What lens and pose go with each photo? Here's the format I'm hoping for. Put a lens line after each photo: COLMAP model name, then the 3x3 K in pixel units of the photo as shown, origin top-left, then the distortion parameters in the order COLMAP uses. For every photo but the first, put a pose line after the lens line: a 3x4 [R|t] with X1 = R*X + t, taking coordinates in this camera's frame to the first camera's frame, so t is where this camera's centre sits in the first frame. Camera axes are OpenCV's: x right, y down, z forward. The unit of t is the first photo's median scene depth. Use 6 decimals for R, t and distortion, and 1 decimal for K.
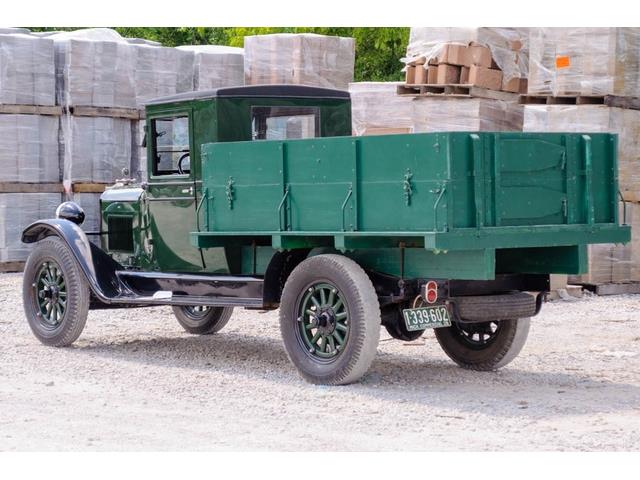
lens RADIAL K [[2004.9, 0, 323.0], [0, 2004.9, 239.8], [0, 0, 1]] dist [0.153781, 0.000000]
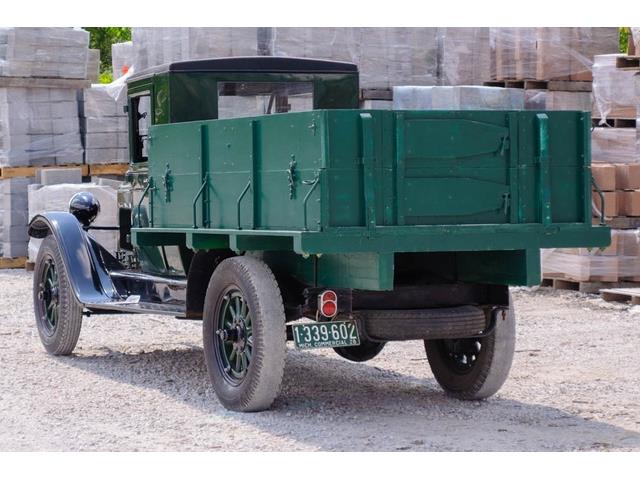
lens RADIAL K [[2171.4, 0, 315.1], [0, 2171.4, 238.6], [0, 0, 1]] dist [0.169357, 0.000000]
pose [[0.961029, 0.012765, -0.276151, 0.286222], [-0.012087, 0.999918, 0.004157, -0.004399], [0.276182, -0.000657, 0.961105, 0.131847]]
